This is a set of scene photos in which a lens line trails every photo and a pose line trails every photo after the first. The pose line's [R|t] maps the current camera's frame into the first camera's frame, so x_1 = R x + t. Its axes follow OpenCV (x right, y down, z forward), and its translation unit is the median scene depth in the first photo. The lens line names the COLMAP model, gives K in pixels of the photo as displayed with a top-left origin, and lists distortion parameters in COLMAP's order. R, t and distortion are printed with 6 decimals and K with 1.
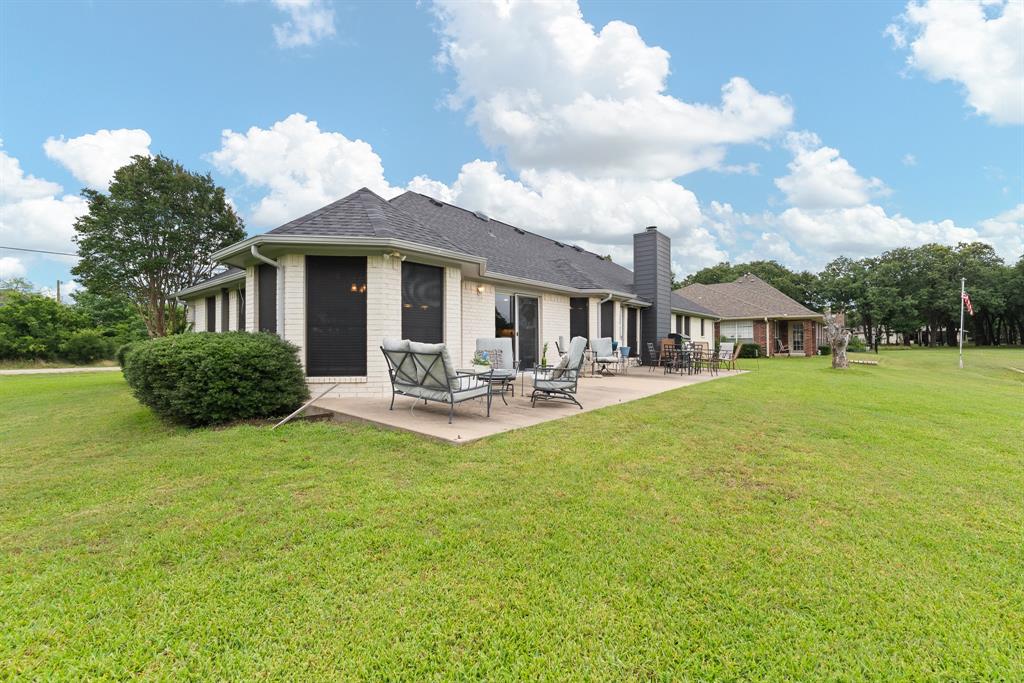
lens RADIAL K [[413.5, 0, 518.1], [0, 413.5, 335.2], [0, 0, 1]] dist [-0.000157, 0.000564]
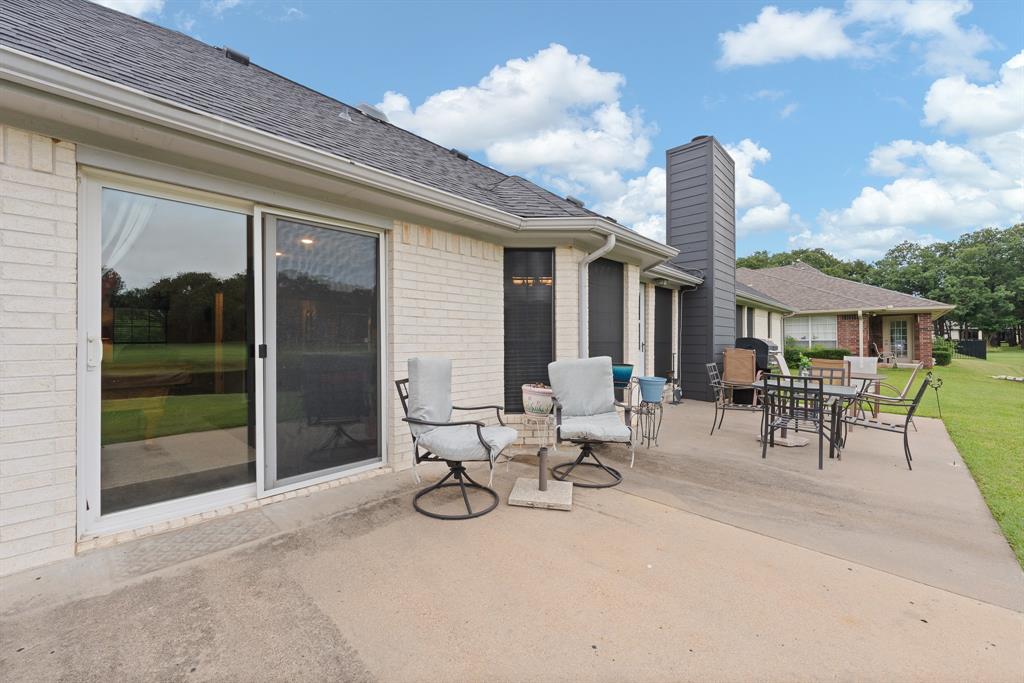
lens RADIAL K [[413.5, 0, 518.1], [0, 413.5, 335.2], [0, 0, 1]] dist [-0.000157, 0.000564]
pose [[0.998775, 0.002041, -0.049435, 0.072382], [-0.001680, 0.999972, 0.007348, -0.006278], [0.049449, -0.007256, 0.998750, 0.287451]]
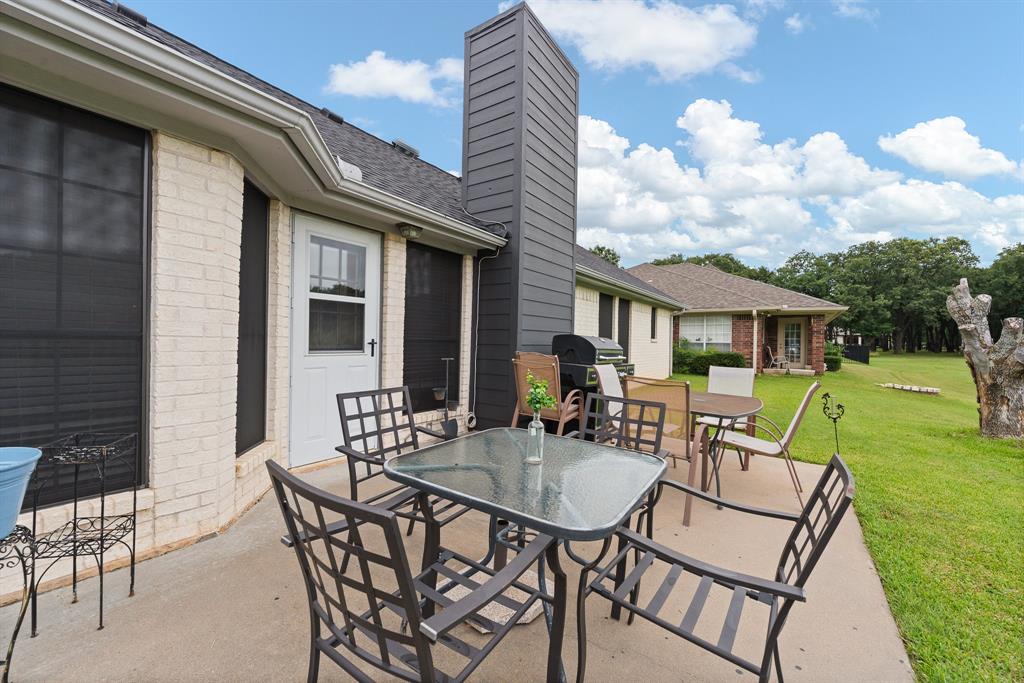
lens RADIAL K [[417.9, 0, 512.0], [0, 417.9, 341.5], [0, 0, 1]] dist [0.001845, 0.000226]
pose [[0.994872, 0.019900, 0.099160, 0.181059], [-0.022460, 0.999441, 0.024766, -0.003665], [-0.098612, -0.026866, 0.994763, 0.412546]]
